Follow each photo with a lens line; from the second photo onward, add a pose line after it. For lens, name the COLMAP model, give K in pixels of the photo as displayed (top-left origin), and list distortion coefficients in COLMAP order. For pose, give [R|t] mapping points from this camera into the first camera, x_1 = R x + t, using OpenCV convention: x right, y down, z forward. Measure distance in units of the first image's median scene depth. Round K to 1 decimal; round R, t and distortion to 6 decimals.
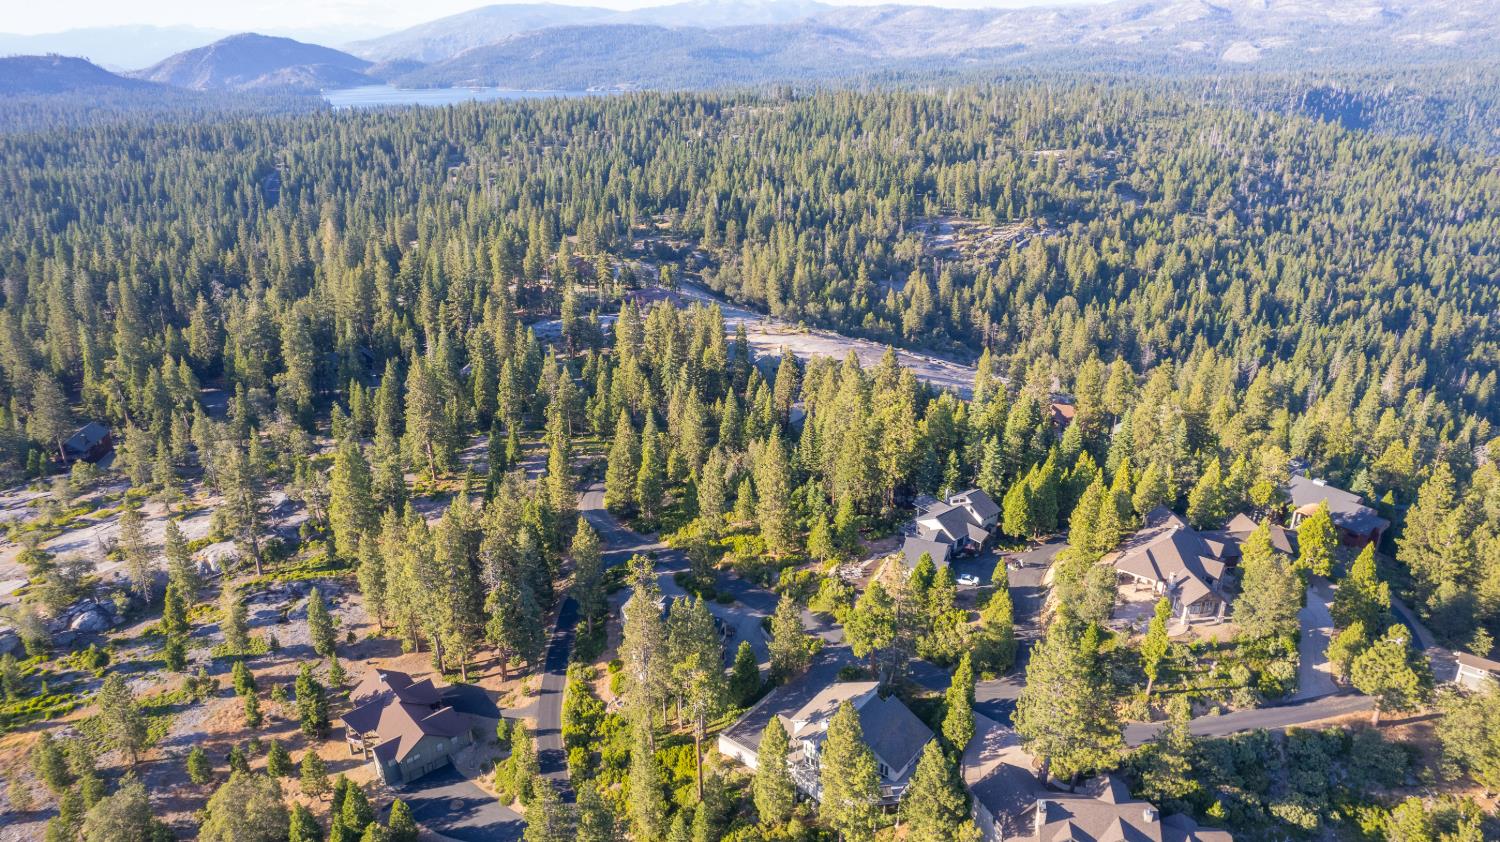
lens RADIAL K [[962.1, 0, 750.6], [0, 962.1, 421.4], [0, 0, 1]] dist [-0.065664, 0.058124]
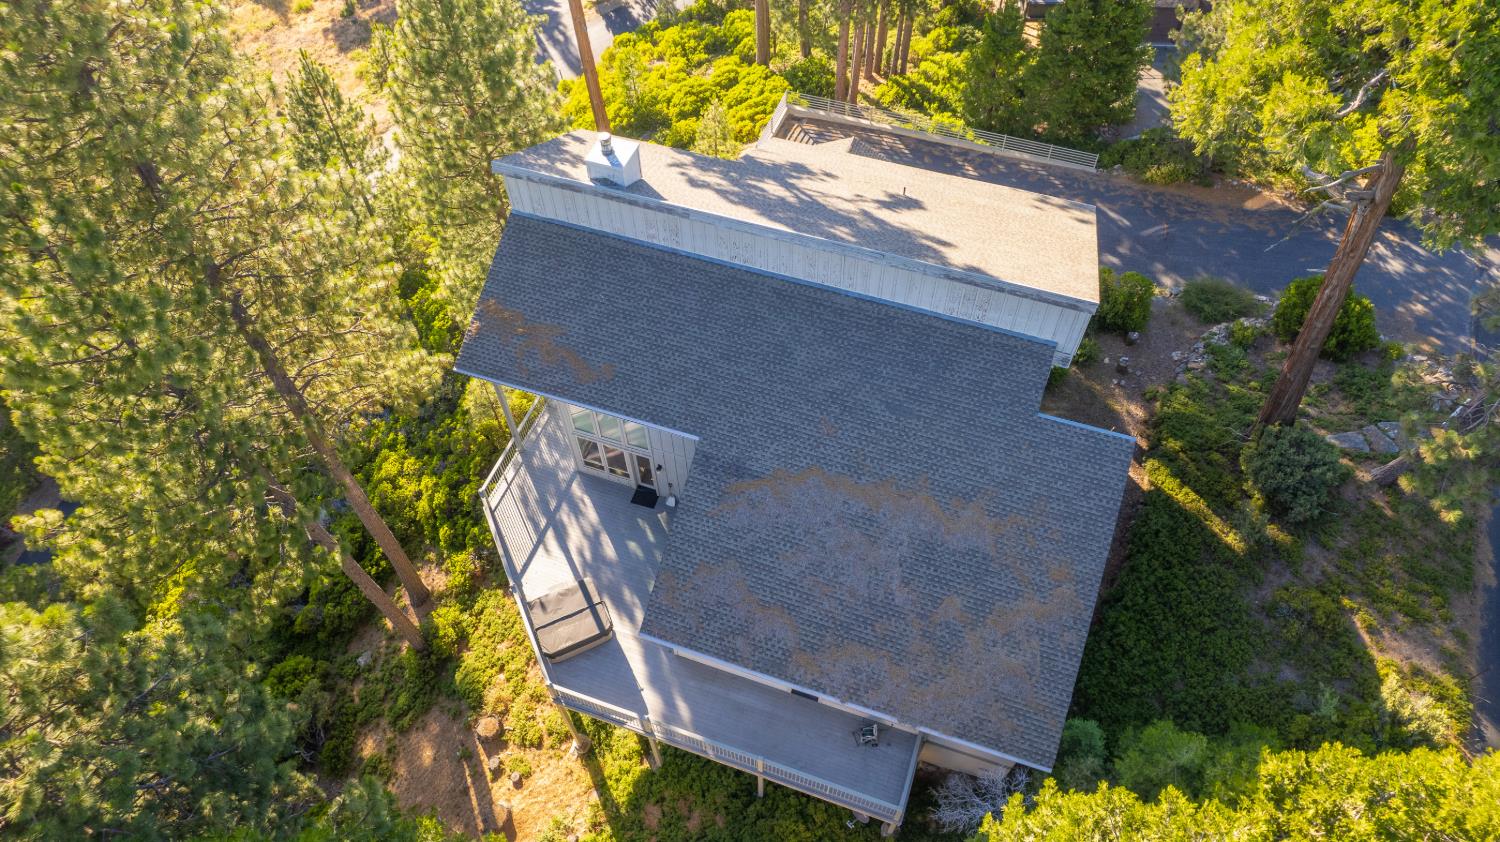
lens RADIAL K [[962.1, 0, 750.3], [0, 962.1, 417.9], [0, 0, 1]] dist [-0.065664, 0.058124]
pose [[0.326078, 0.768167, -0.550992, 0.040300], [-0.336713, 0.639000, 0.691595, 0.036283], [0.883344, -0.039988, 0.467016, 0.163032]]
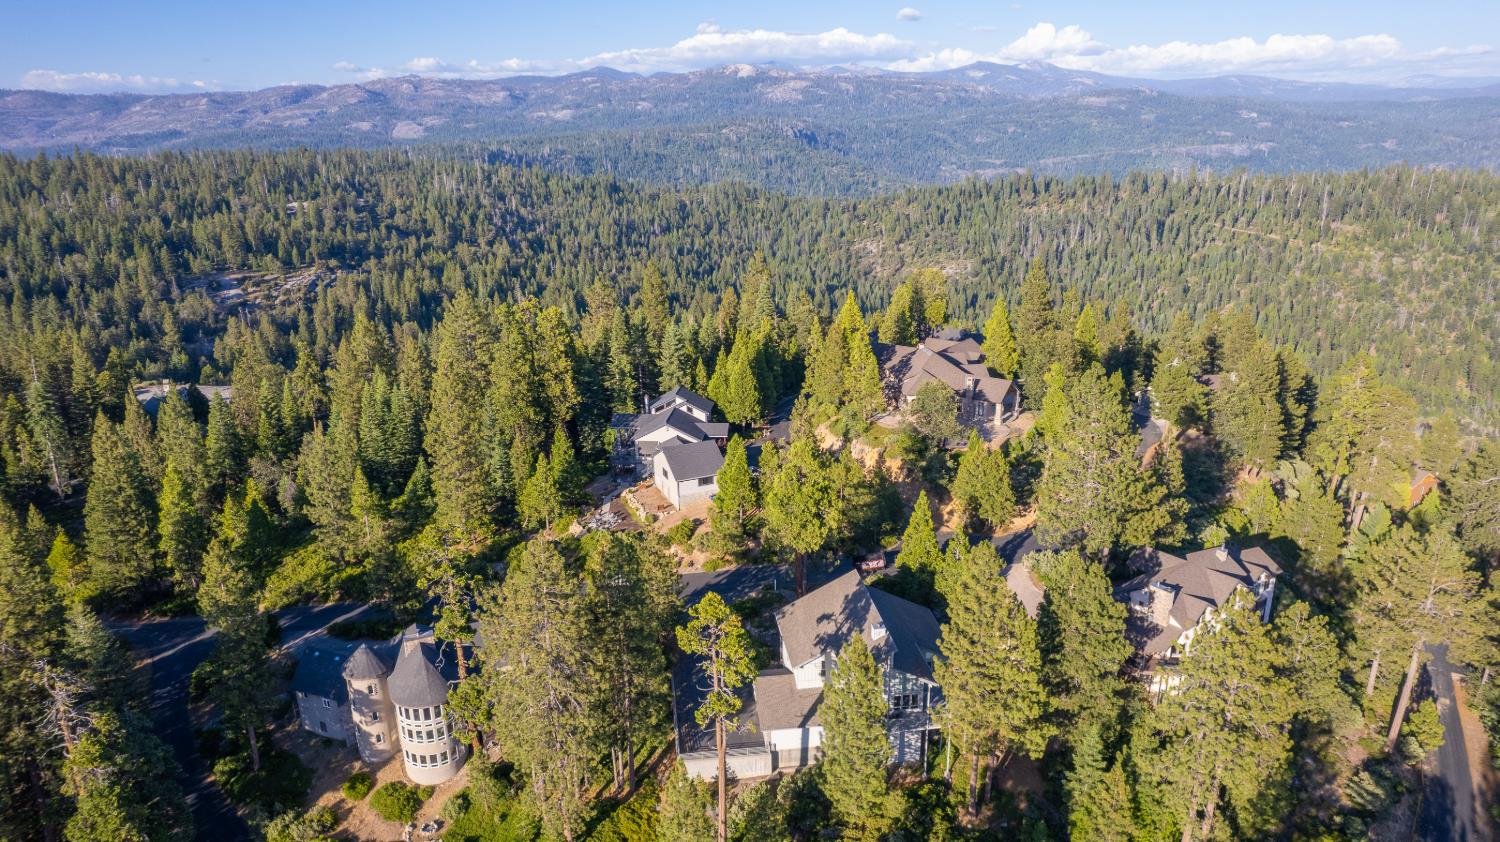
lens RADIAL K [[962.1, 0, 756.0], [0, 962.1, 422.7], [0, 0, 1]] dist [-0.065664, 0.058124]
pose [[0.697139, -0.224981, 0.680720, -0.068545], [0.280689, 0.959342, 0.029608, 0.023934], [-0.659705, 0.170430, 0.731945, 0.096468]]
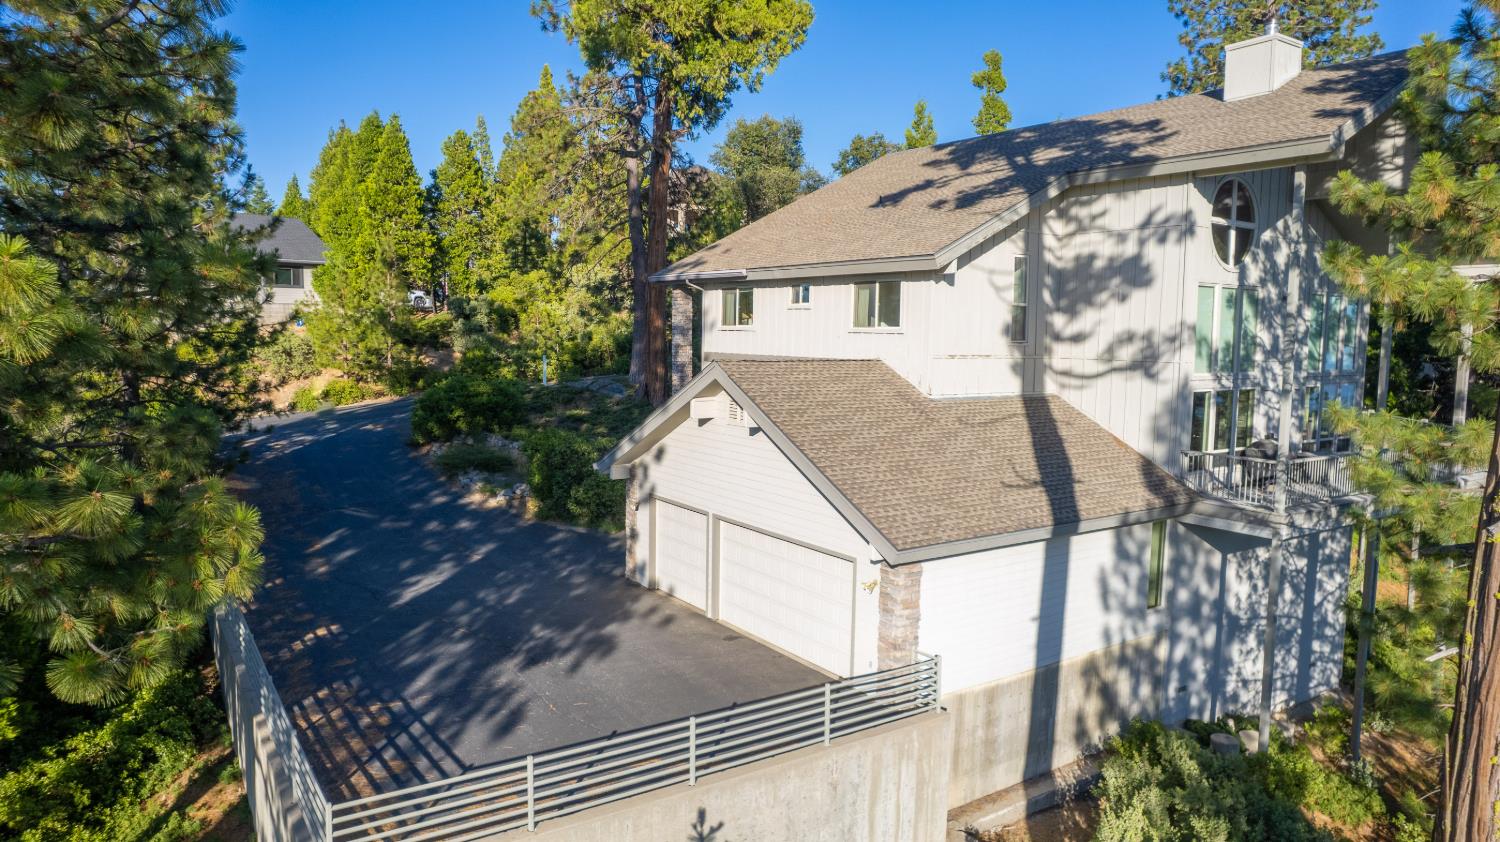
lens RADIAL K [[962.1, 0, 759.9], [0, 962.1, 415.6], [0, 0, 1]] dist [-0.065664, 0.058124]
pose [[0.294098, -0.079796, 0.952439, -0.015740], [0.342217, 0.939233, -0.026981, 0.060186], [-0.892409, 0.333876, 0.303534, 0.182349]]
